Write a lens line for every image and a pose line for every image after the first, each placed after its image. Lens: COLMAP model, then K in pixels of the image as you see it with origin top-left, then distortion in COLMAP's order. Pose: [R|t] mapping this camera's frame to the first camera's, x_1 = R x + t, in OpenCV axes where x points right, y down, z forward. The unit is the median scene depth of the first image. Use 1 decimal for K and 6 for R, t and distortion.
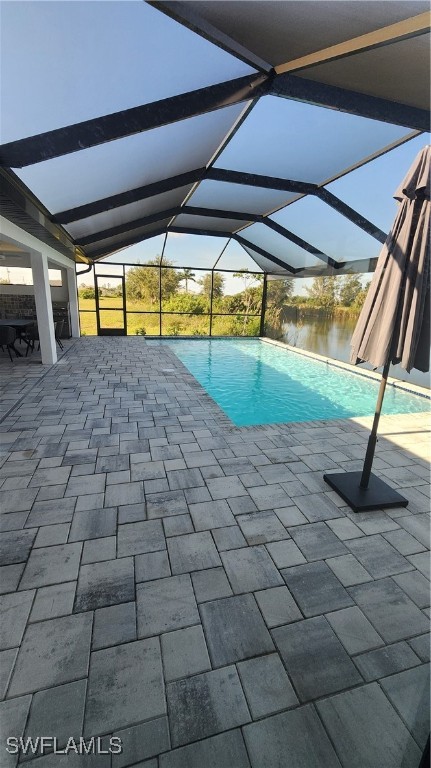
lens RADIAL K [[316.4, 0, 215.5], [0, 316.4, 384.0], [0, 0, 1]] dist [0.001796, 0.000041]
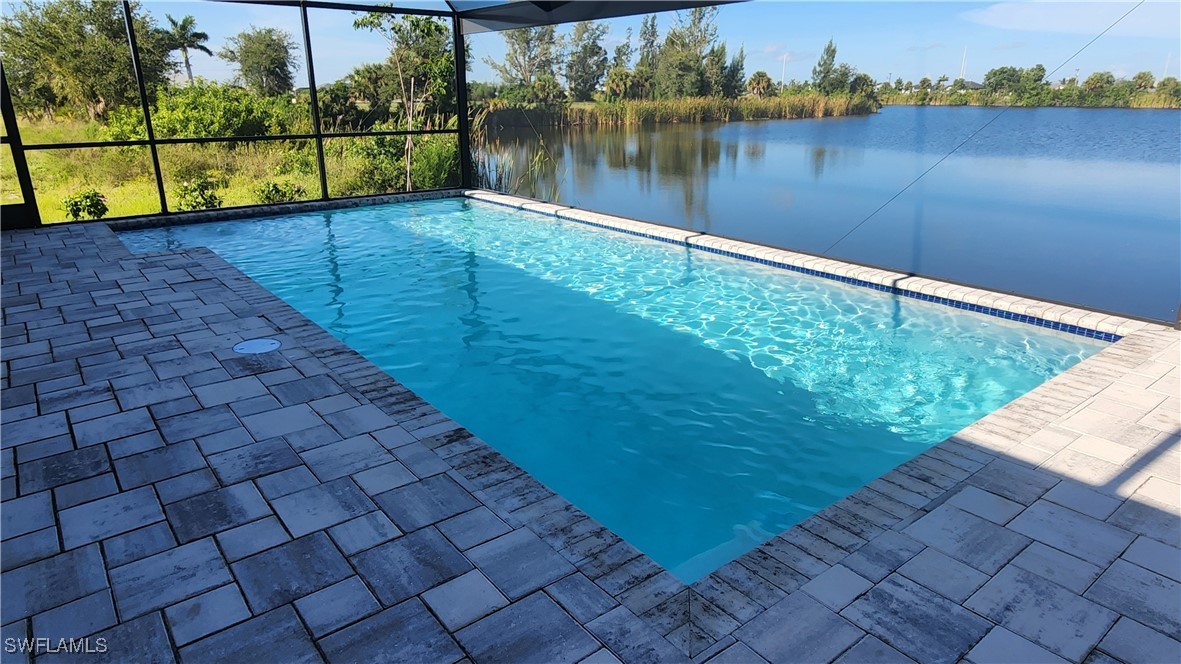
lens RADIAL K [[718.7, 0, 590.5], [0, 718.7, 332.0], [0, 0, 1]] dist [-0.000940, -0.001619]
pose [[0.920949, -0.161051, 0.354846, -0.046256], [0.139019, 0.986468, 0.086916, -0.032602], [-0.364042, -0.030715, 0.930876, 0.137719]]
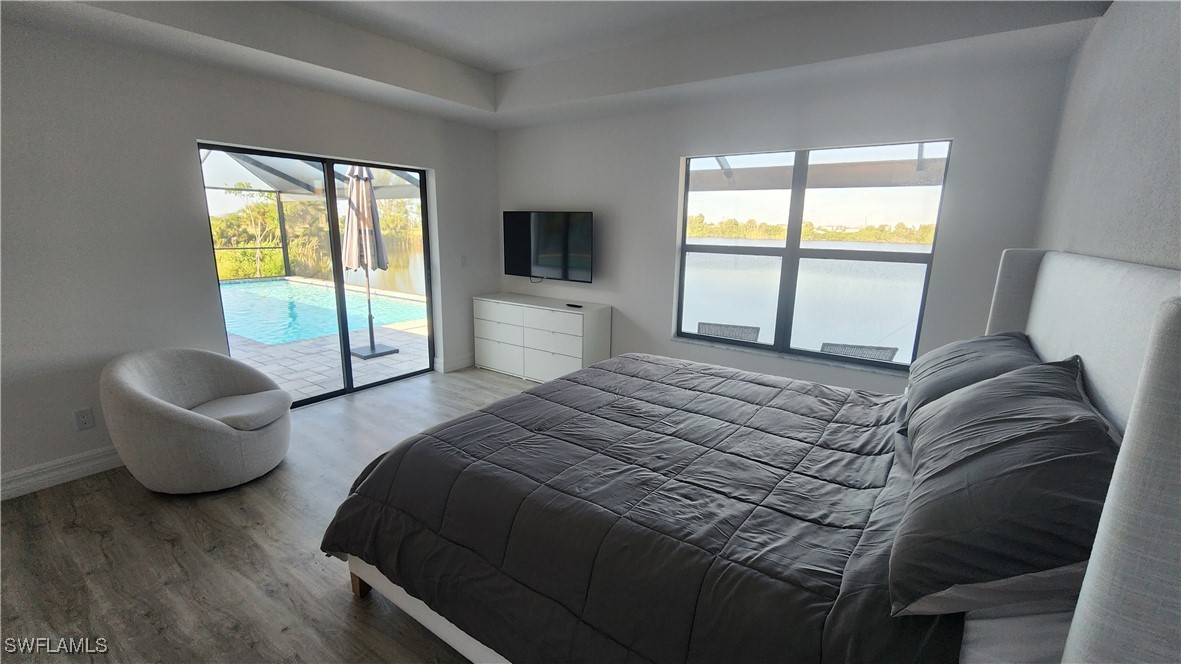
lens RADIAL K [[486.6, 0, 590.5], [0, 486.6, 332.0], [0, 0, 1]] dist [0.001796, 0.000041]
pose [[0.770248, -0.161209, 0.617033, -0.032181], [0.181905, 0.982867, 0.029715, 0.067516], [-0.611252, 0.089353, 0.786376, -0.290088]]
